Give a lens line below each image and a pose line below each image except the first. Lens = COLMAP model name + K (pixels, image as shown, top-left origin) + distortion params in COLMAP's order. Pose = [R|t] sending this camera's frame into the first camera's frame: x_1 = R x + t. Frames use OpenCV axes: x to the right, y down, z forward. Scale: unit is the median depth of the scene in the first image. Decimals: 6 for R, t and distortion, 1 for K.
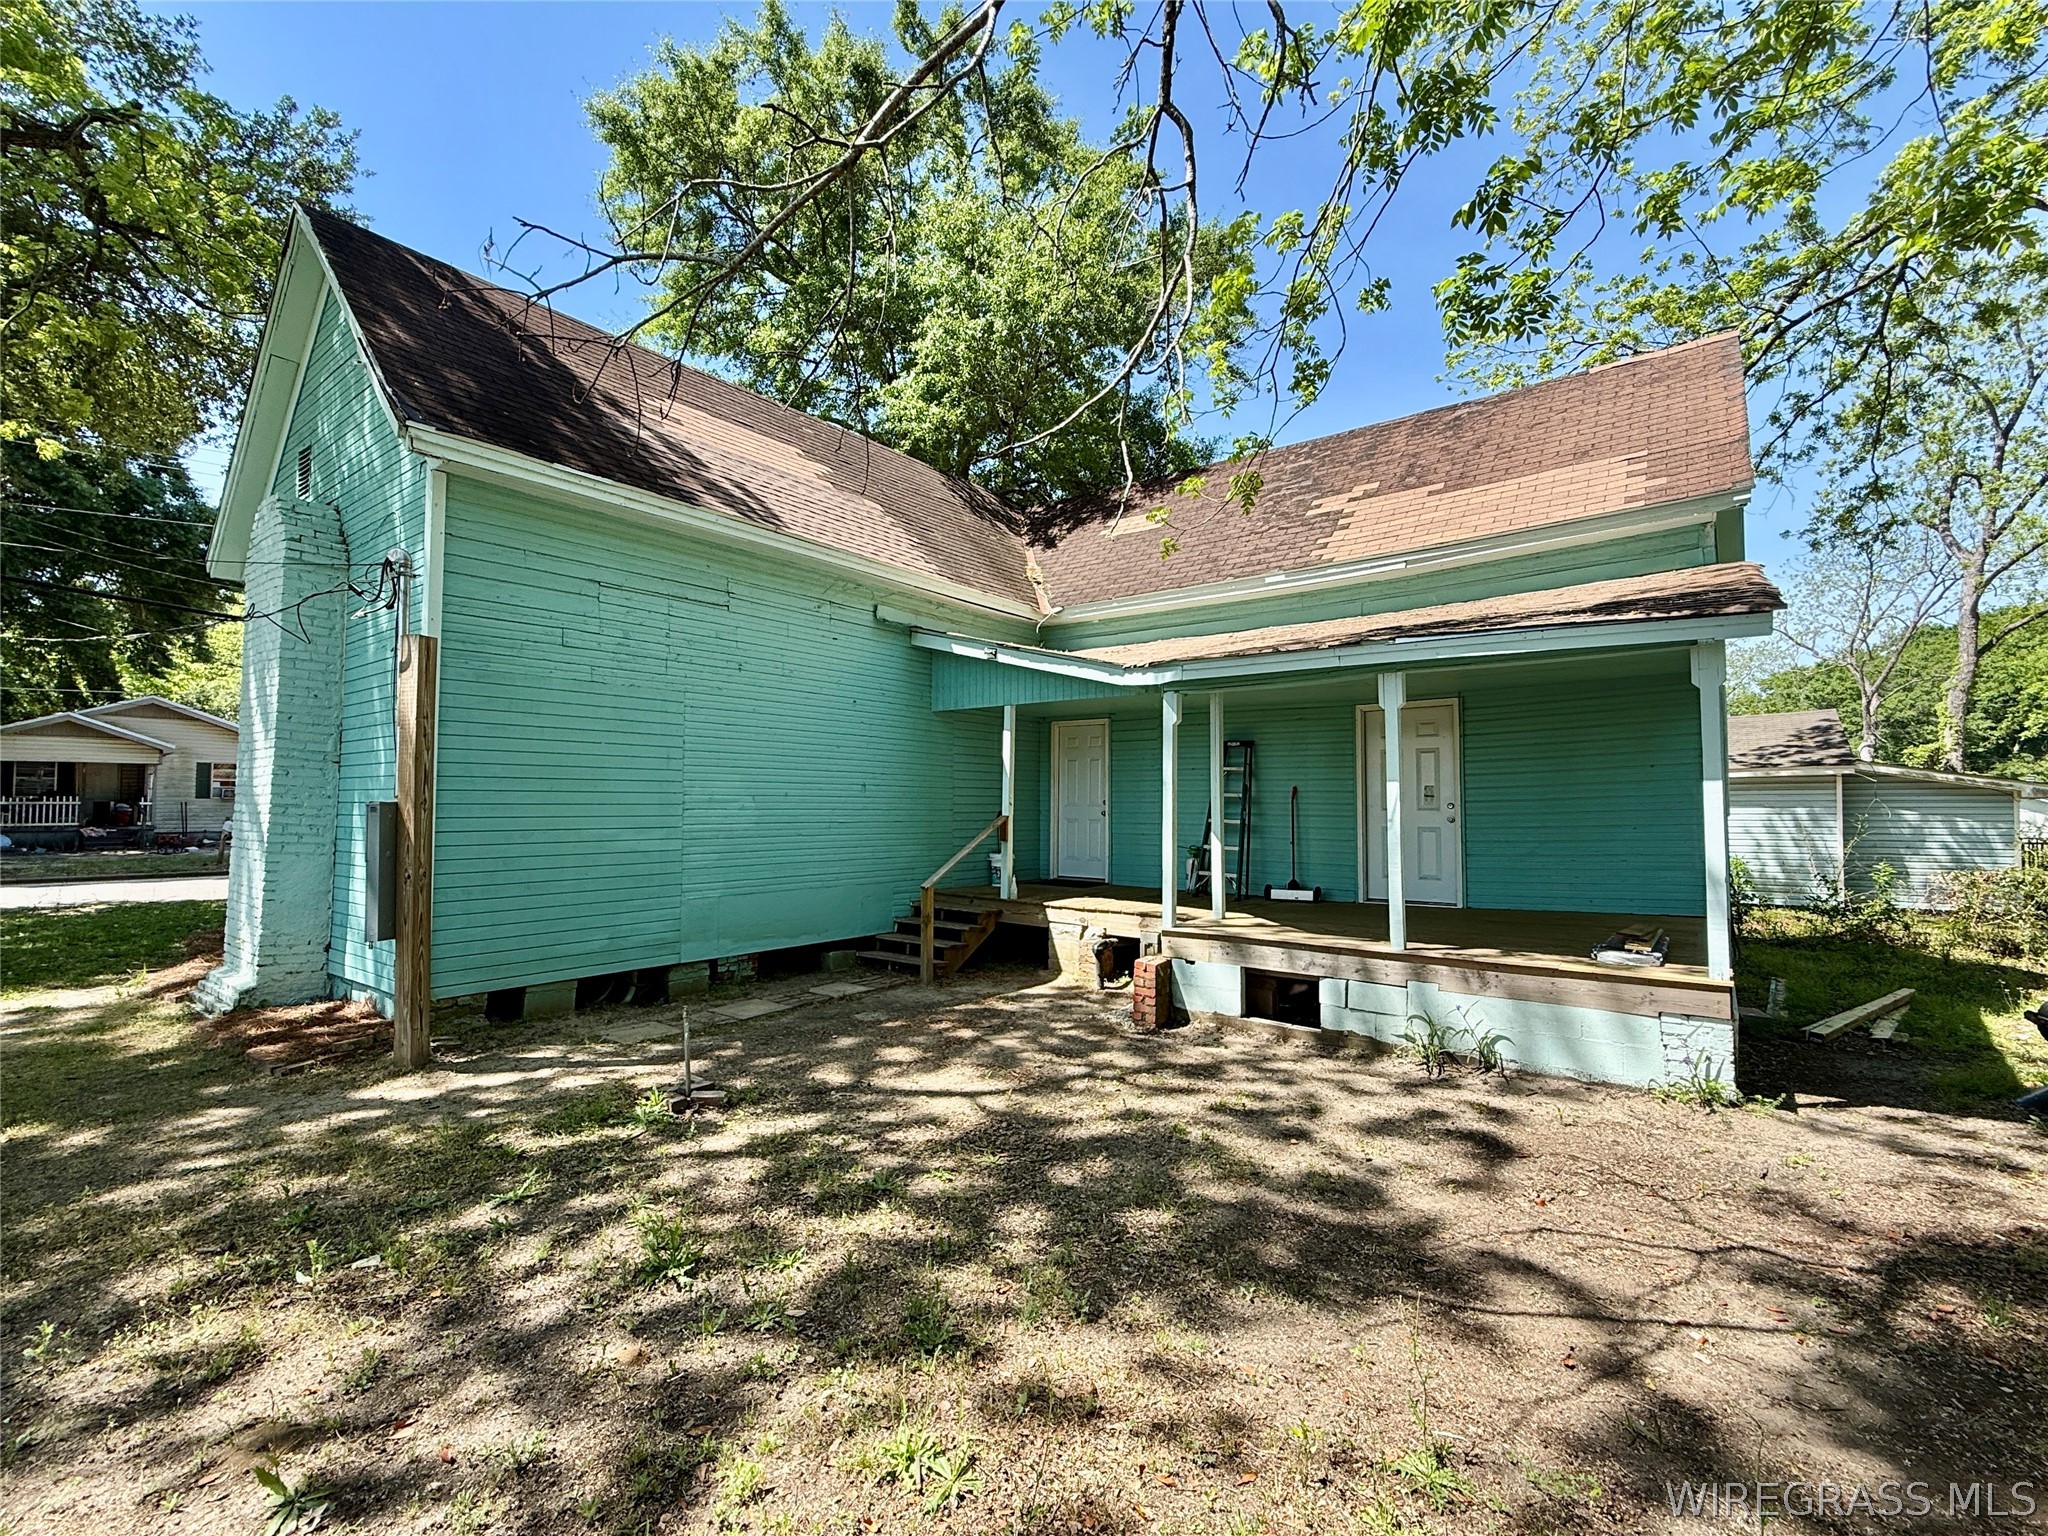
lens RADIAL K [[906.2, 0, 1024.0], [0, 906.2, 768.0], [0, 0, 1]] dist [0.001196, -0.000173]
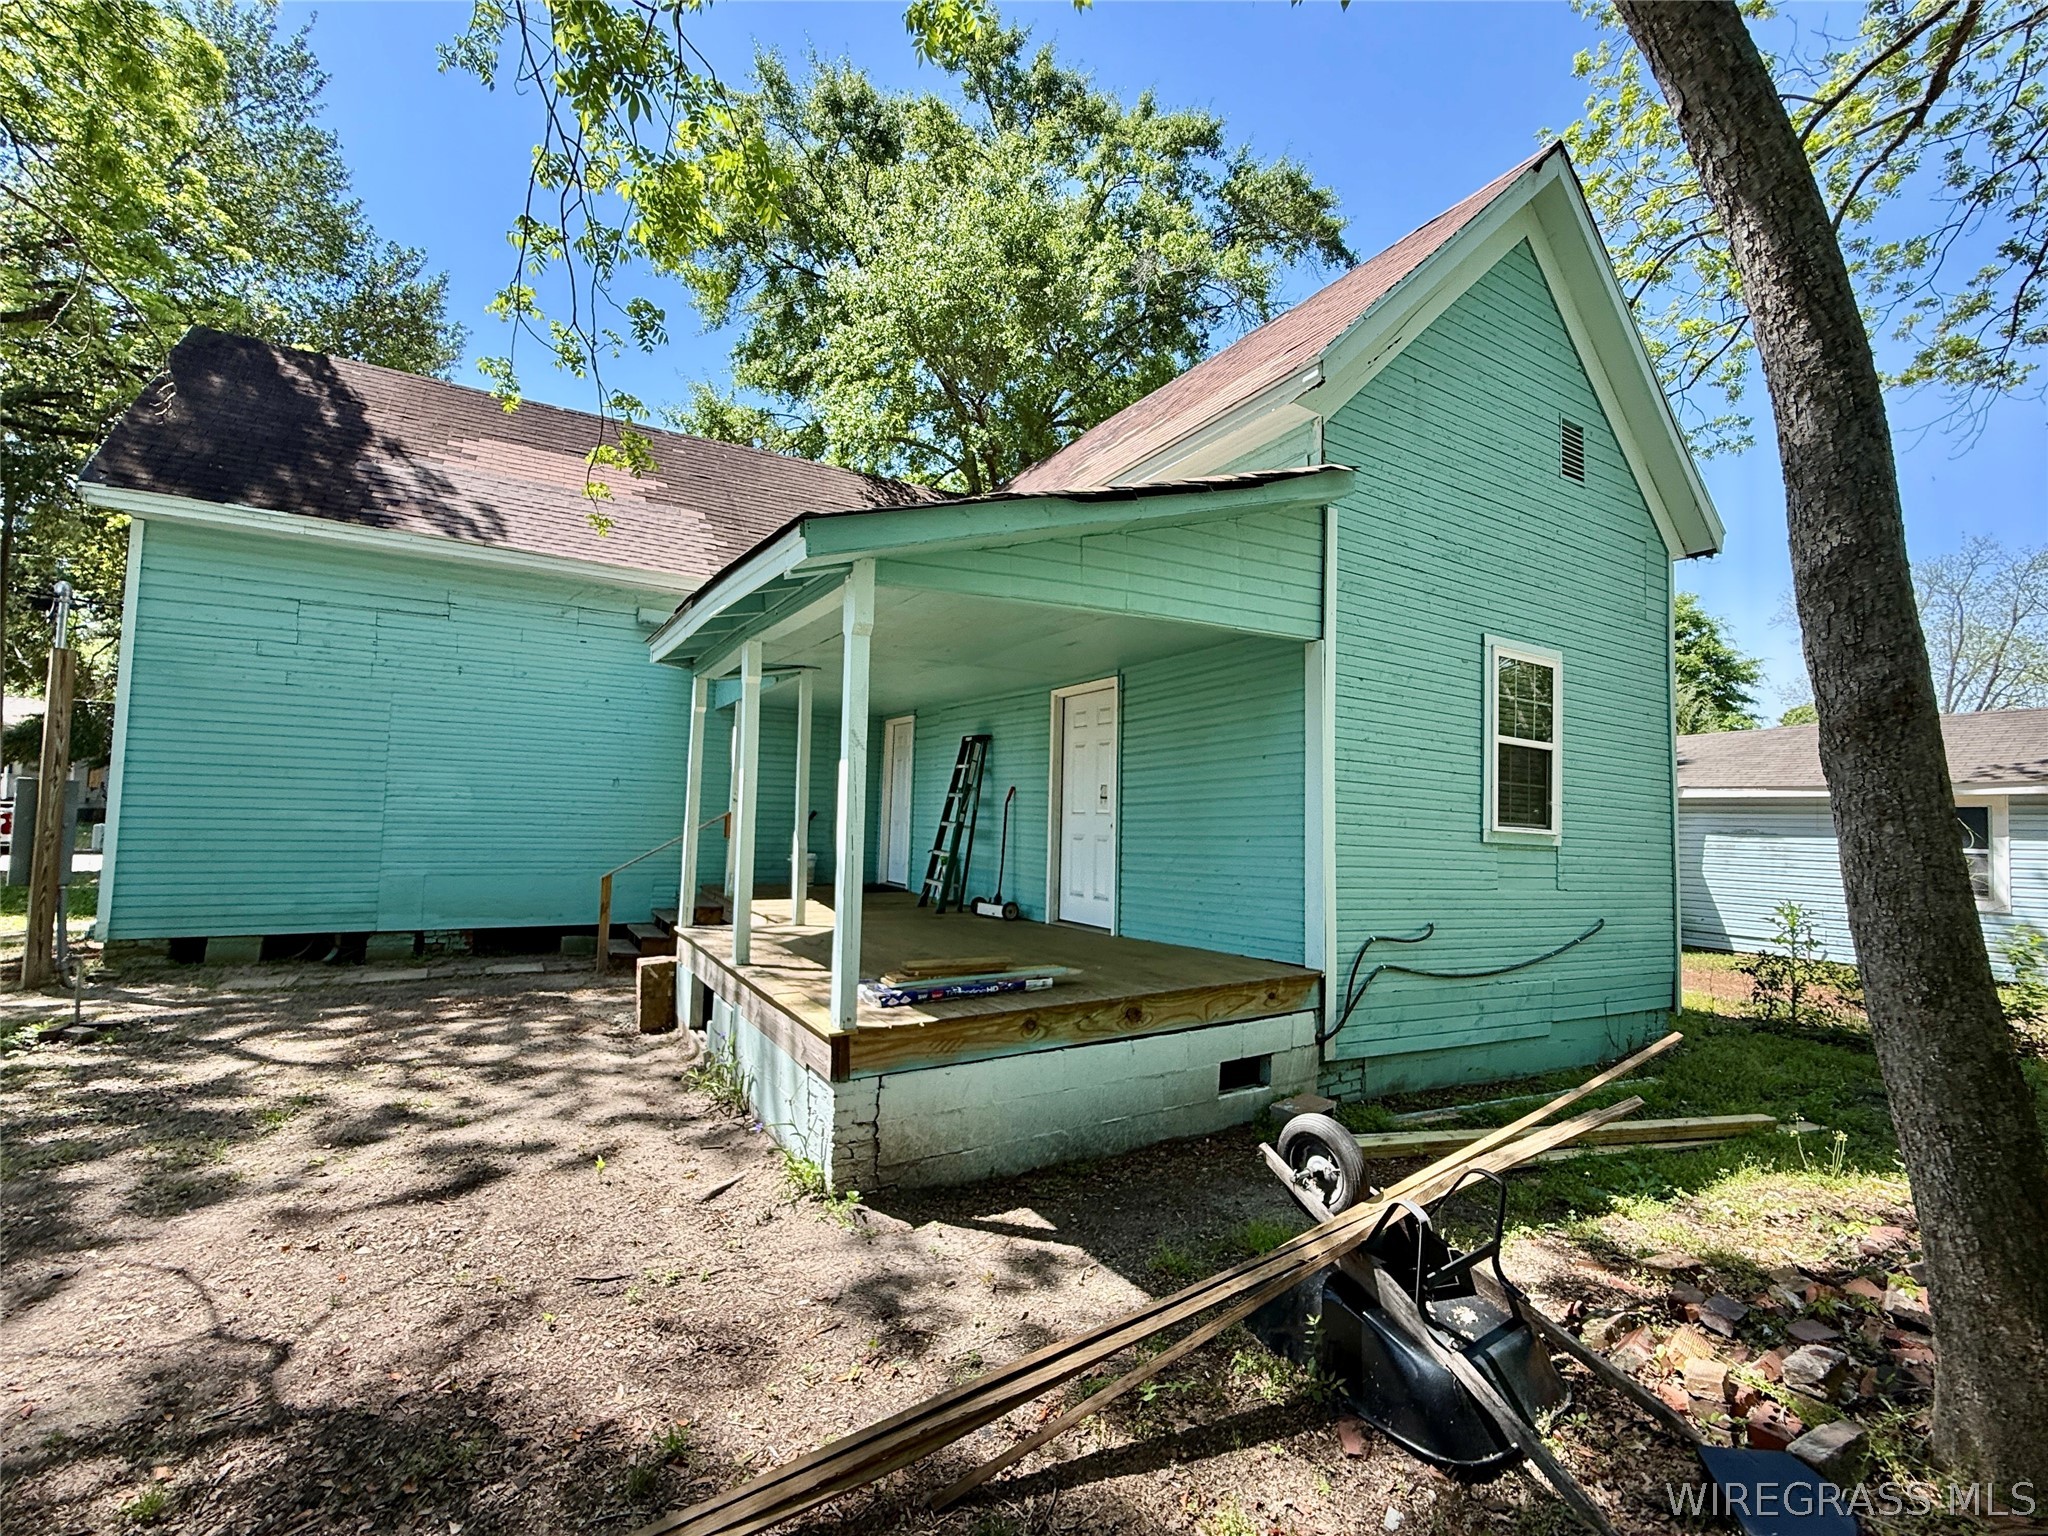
lens RADIAL K [[906.2, 0, 1024.0], [0, 906.2, 768.0], [0, 0, 1]] dist [0.001196, -0.000173]
pose [[0.928164, 0.004117, -0.372148, 1.089482], [-0.010925, 0.999809, -0.016186, 0.028372], [0.372011, 0.019089, 0.928032, 0.334181]]
